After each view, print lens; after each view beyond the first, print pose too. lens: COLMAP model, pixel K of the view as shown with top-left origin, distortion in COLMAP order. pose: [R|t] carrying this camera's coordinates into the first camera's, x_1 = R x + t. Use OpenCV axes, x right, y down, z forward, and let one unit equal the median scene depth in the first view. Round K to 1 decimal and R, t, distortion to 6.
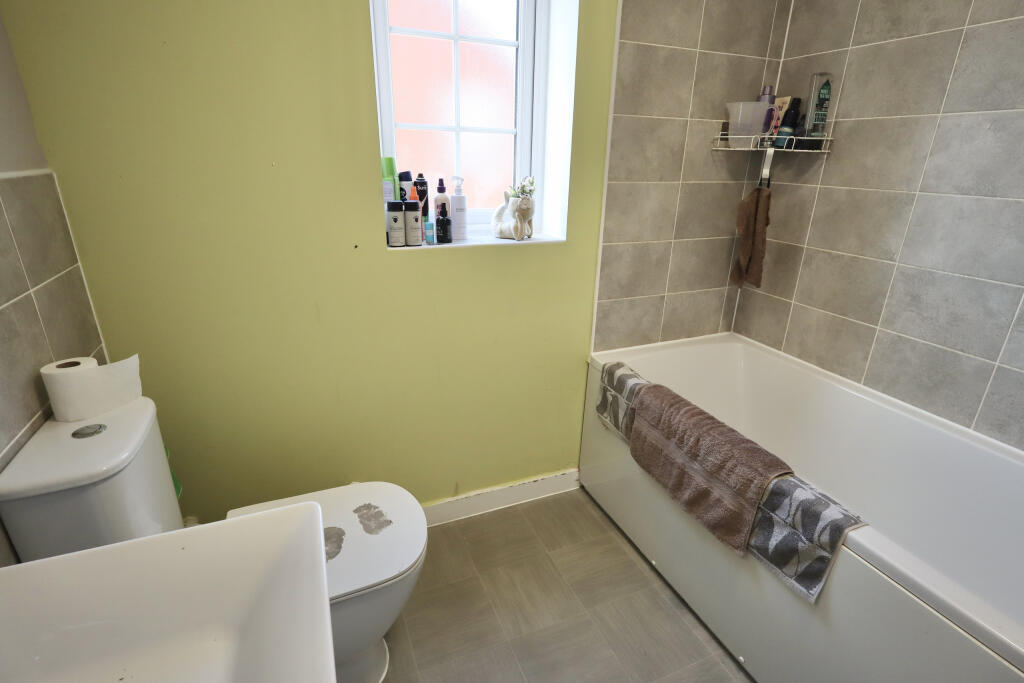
lens RADIAL K [[506.1, 0, 512.0], [0, 506.1, 341.5], [0, 0, 1]] dist [0.012779, 0.000066]
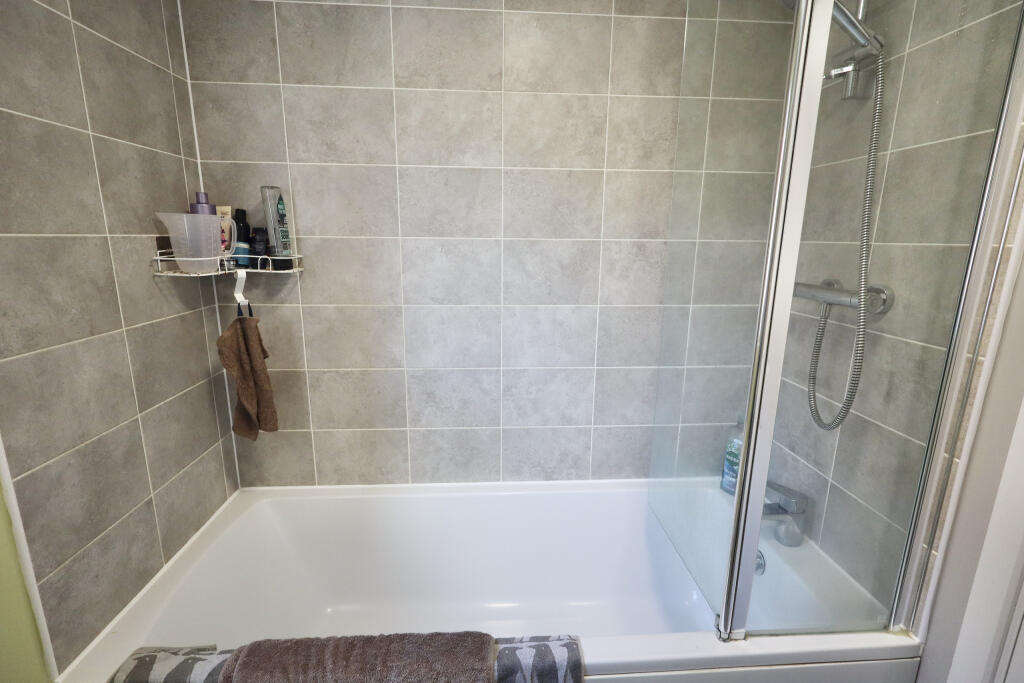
lens RADIAL K [[474.0, 0, 517.4], [0, 474.0, 342.9], [0, 0, 1]] dist [-0.001175, 0.000833]
pose [[0.327508, -0.224694, 0.917742, -0.054256], [0.326971, 0.938251, 0.113031, -0.216364], [-0.886470, 0.263056, 0.380753, 0.367440]]
